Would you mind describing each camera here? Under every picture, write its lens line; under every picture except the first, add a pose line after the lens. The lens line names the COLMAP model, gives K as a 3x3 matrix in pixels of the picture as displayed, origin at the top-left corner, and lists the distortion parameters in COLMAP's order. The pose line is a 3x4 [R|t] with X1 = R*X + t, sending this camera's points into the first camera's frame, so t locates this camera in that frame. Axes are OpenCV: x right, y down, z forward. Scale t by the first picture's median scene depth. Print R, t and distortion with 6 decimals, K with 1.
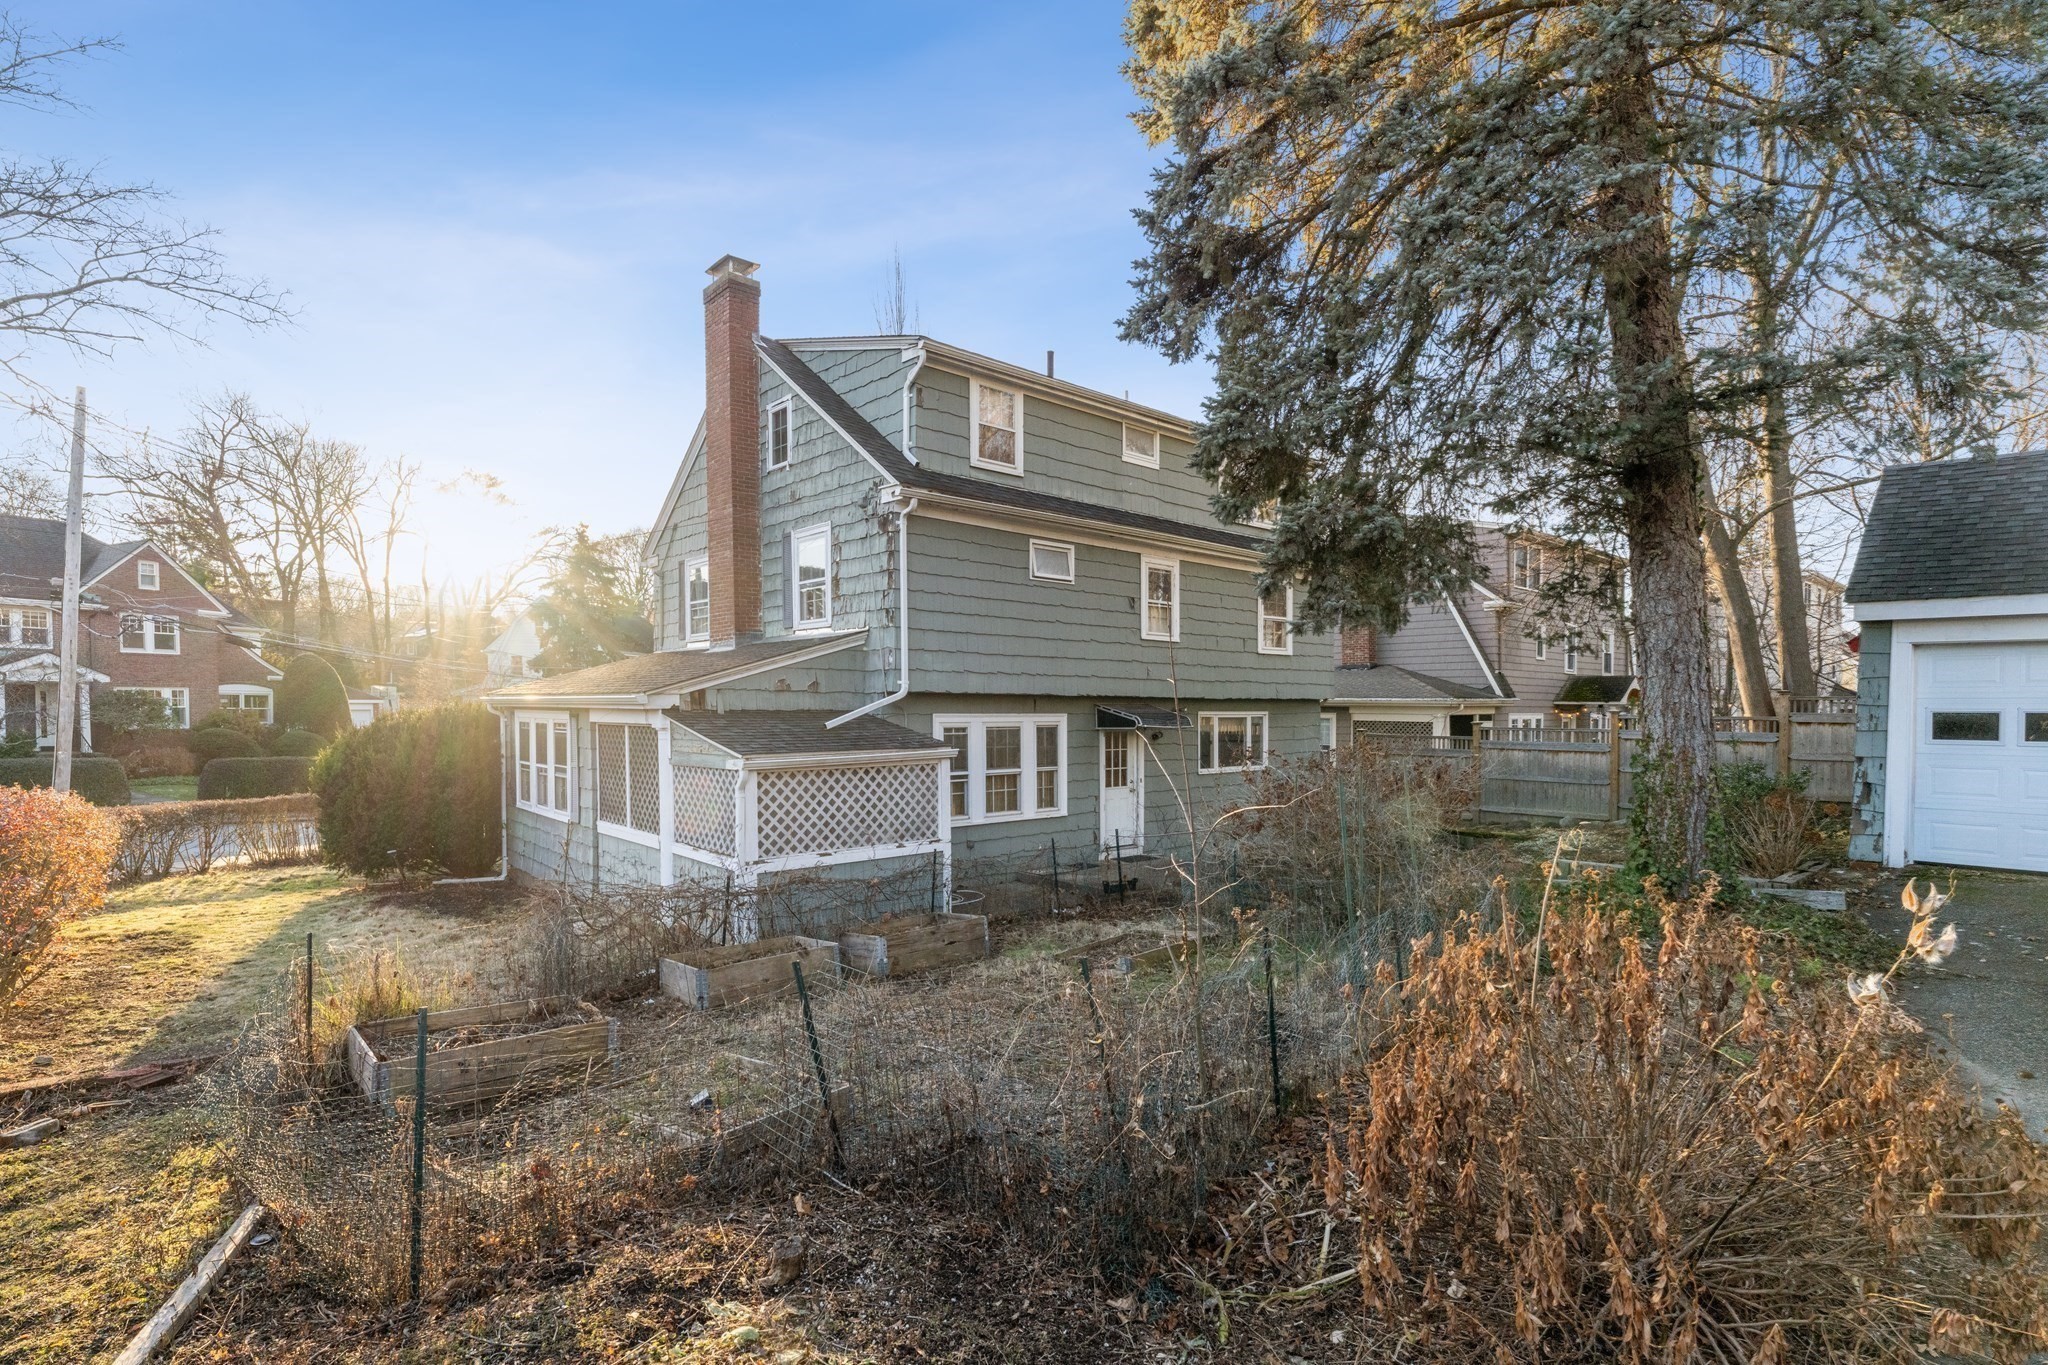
lens RADIAL K [[954.8, 0, 1026.7], [0, 954.8, 729.6], [0, 0, 1]] dist [0.002381, 0.000087]
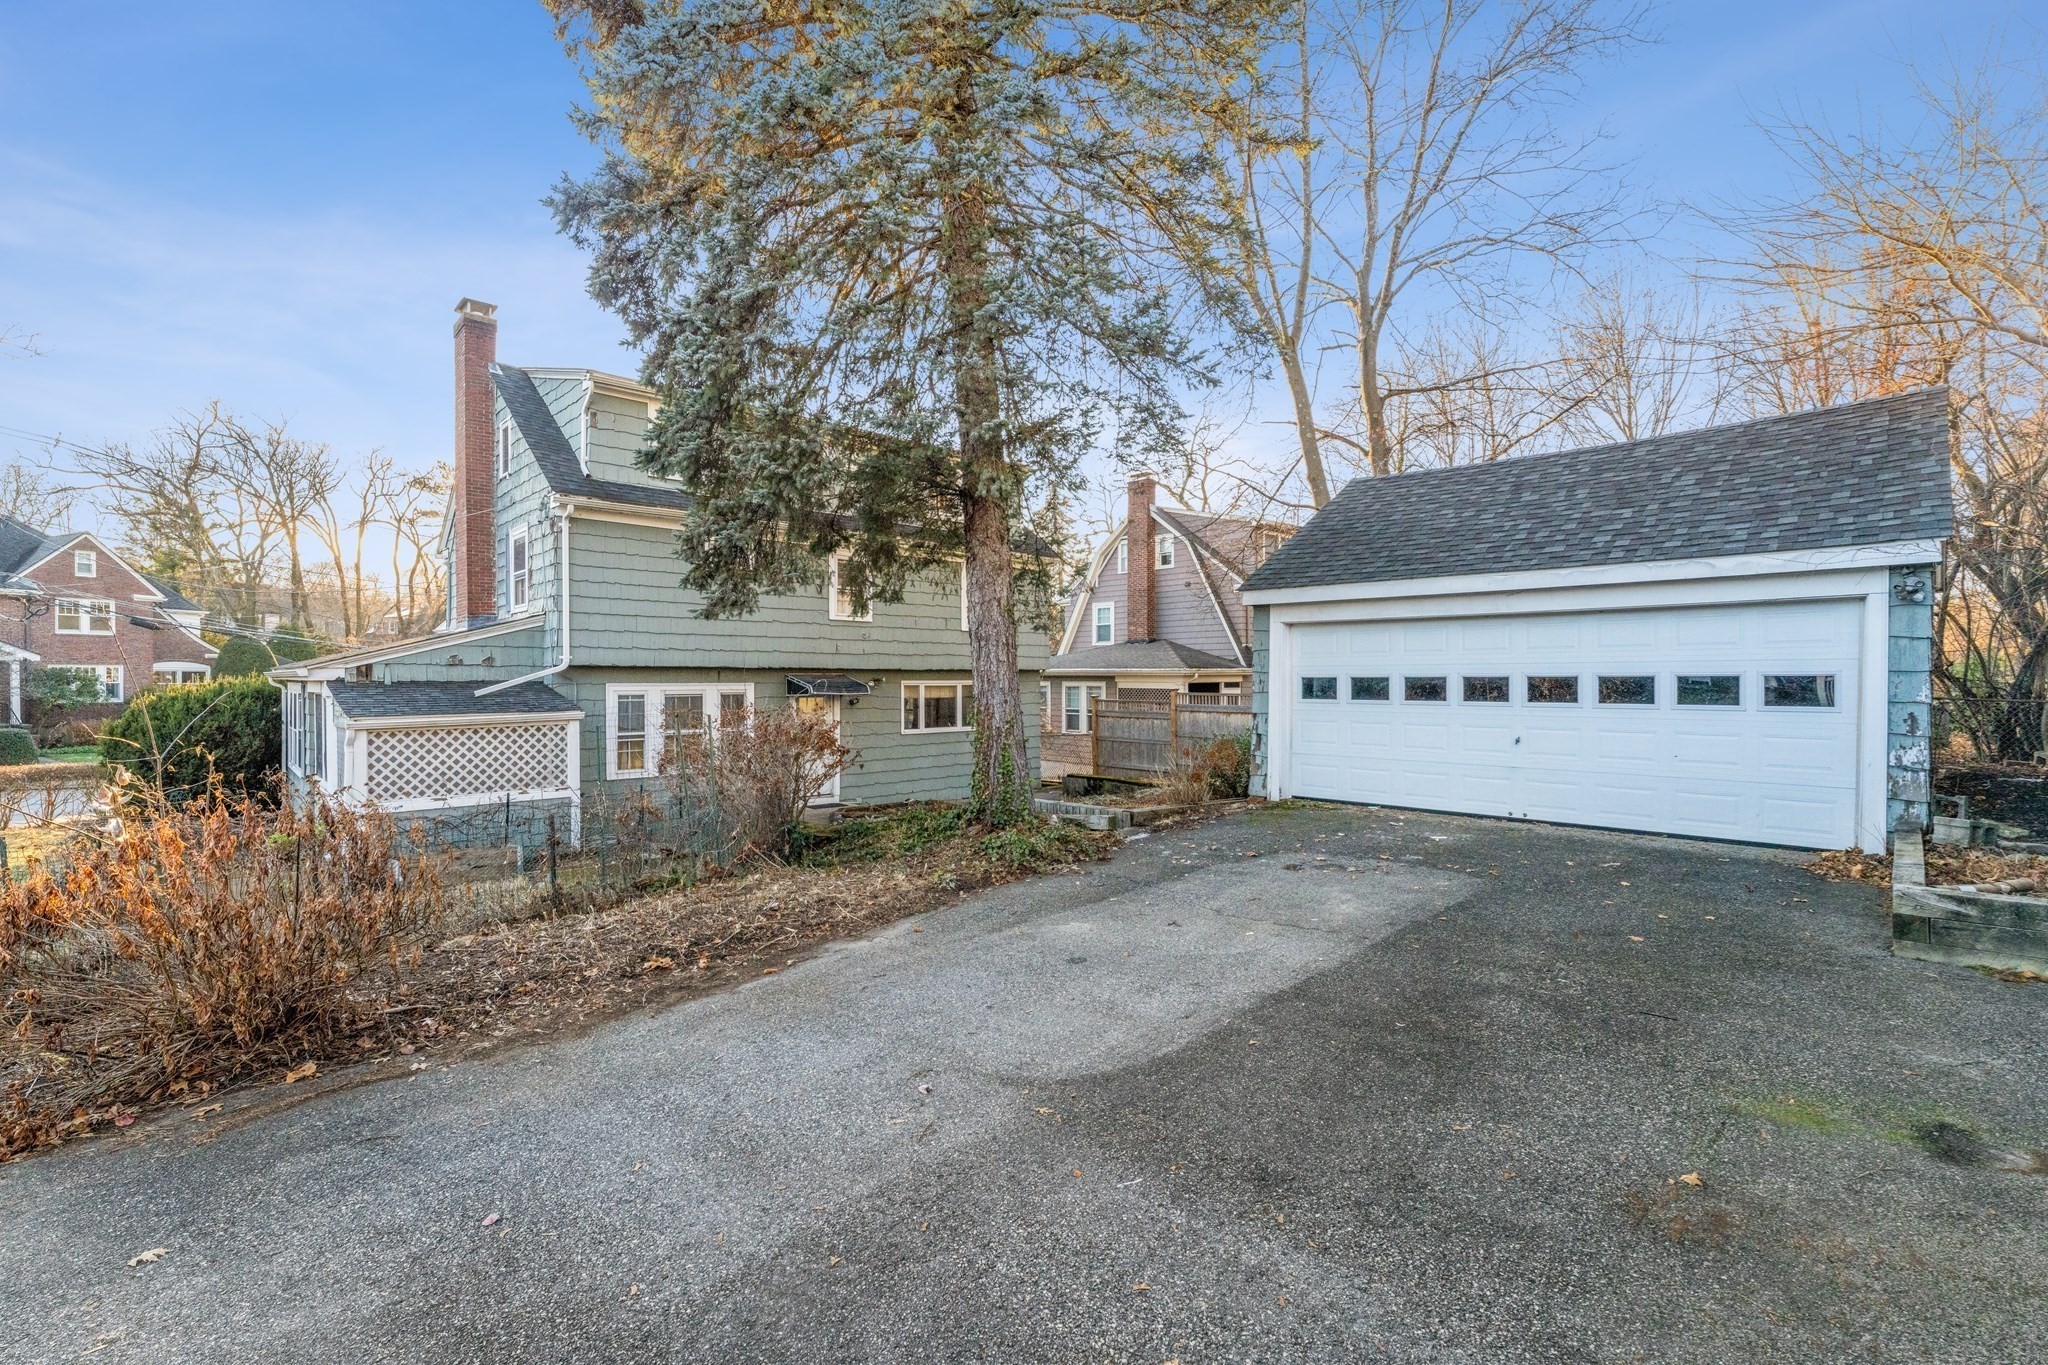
lens RADIAL K [[882.1, 0, 1024.0], [0, 882.1, 682.5], [0, 0, 1]] dist [-0.001261, -0.000244]
pose [[0.999760, -0.005619, 0.021198, 0.340446], [0.006026, 0.999797, -0.019220, 0.005590], [-0.021085, 0.019344, 0.999591, -0.093306]]
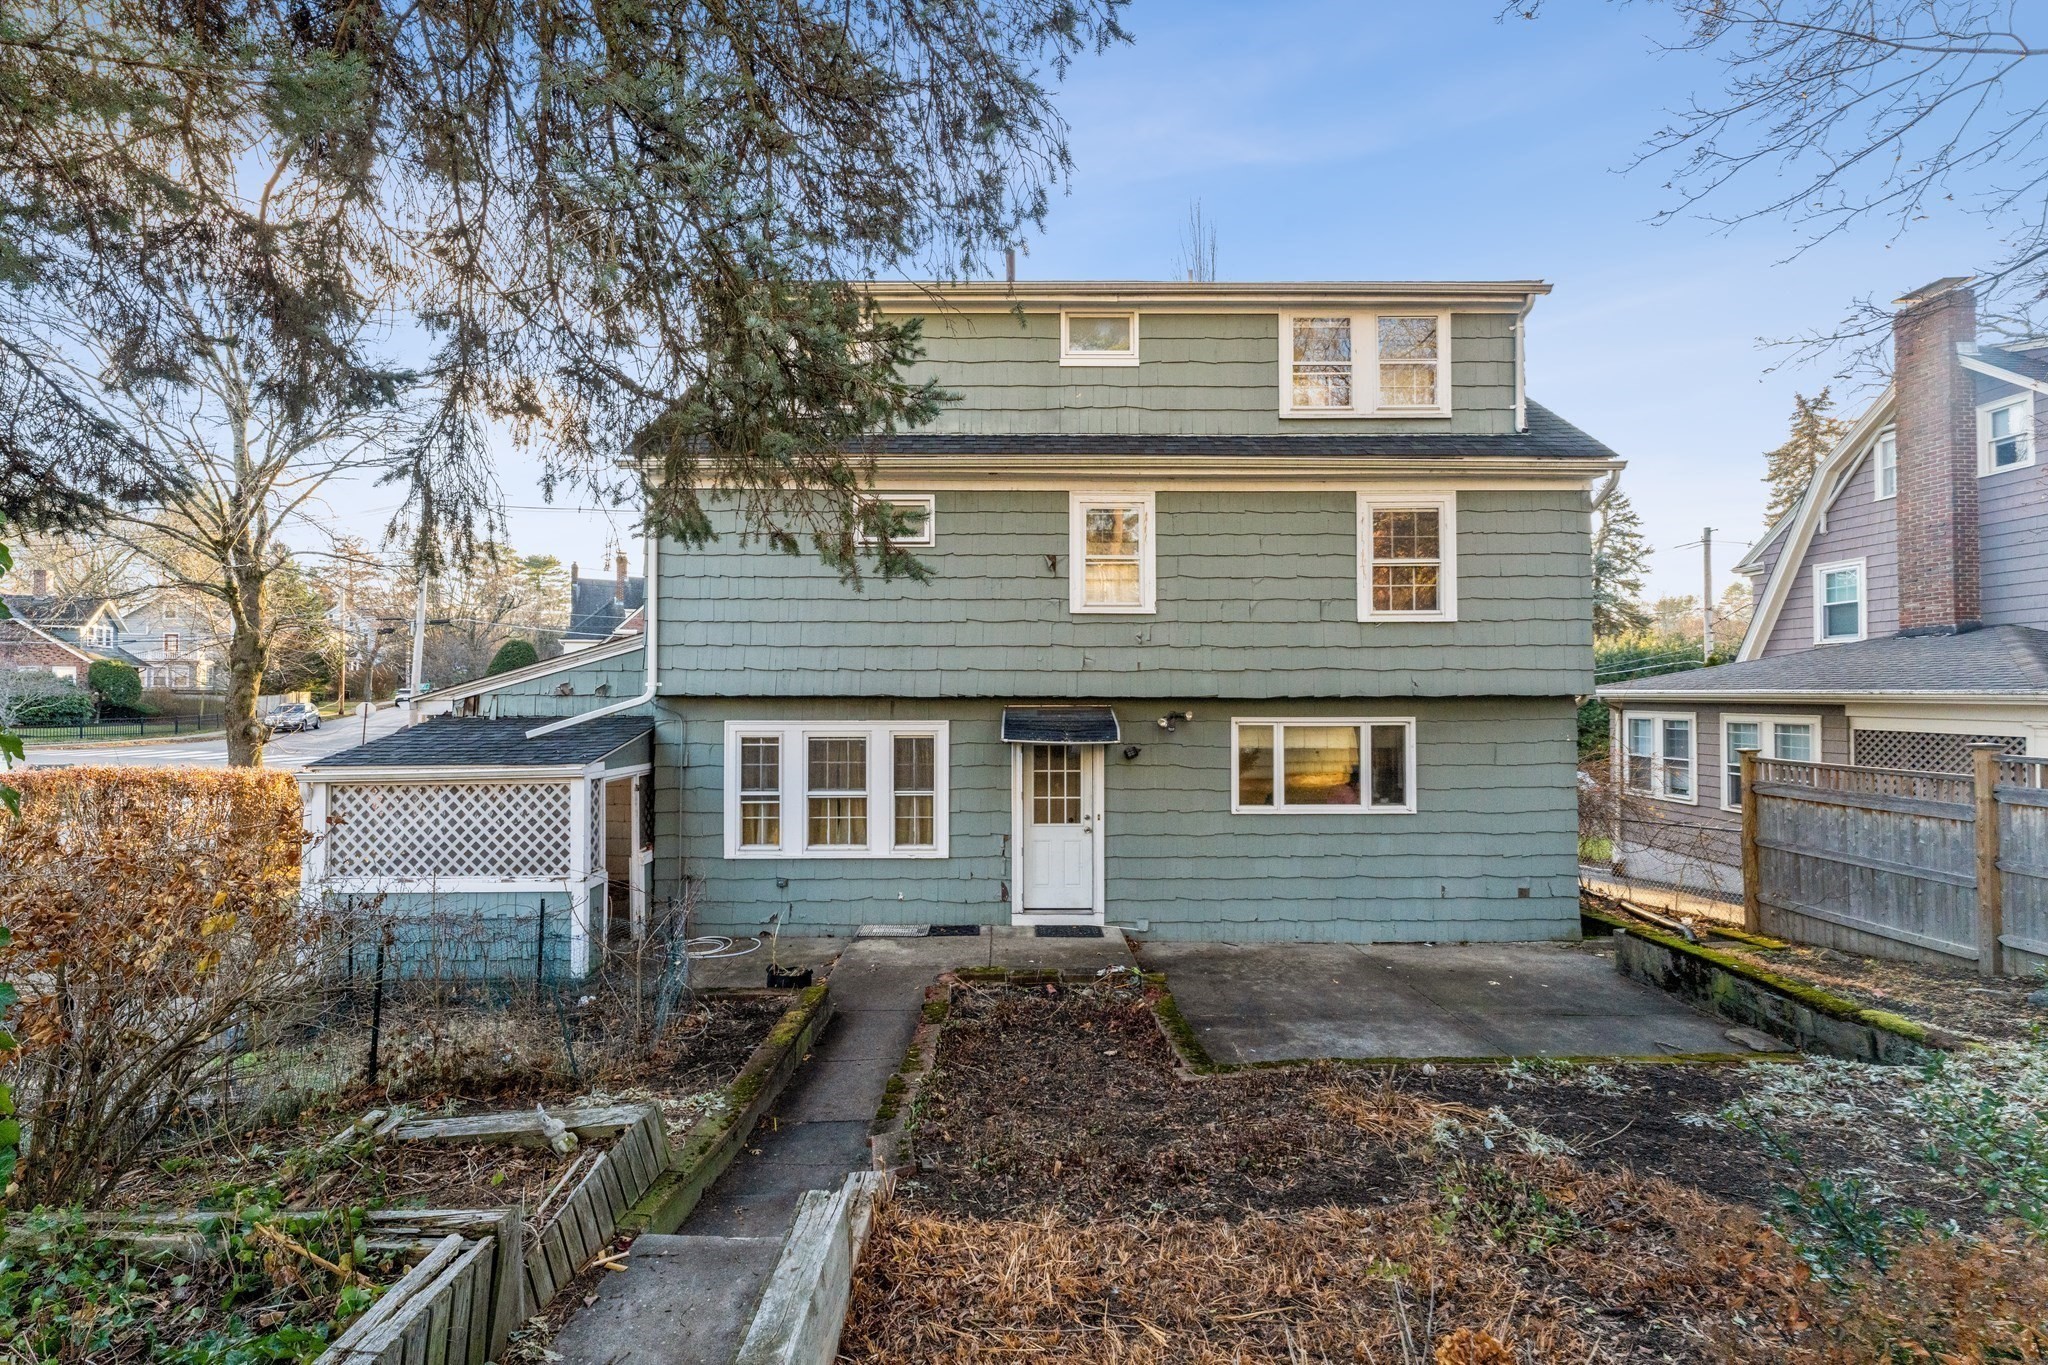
lens RADIAL K [[859.9, 0, 1024.0], [0, 859.9, 682.5], [0, 0, 1]] dist [0.000295, -0.000261]
pose [[0.752364, -0.013875, -0.658601, 0.510231], [-0.012135, 0.999317, -0.034915, -0.022673], [0.658636, 0.034261, 0.751682, 0.515558]]
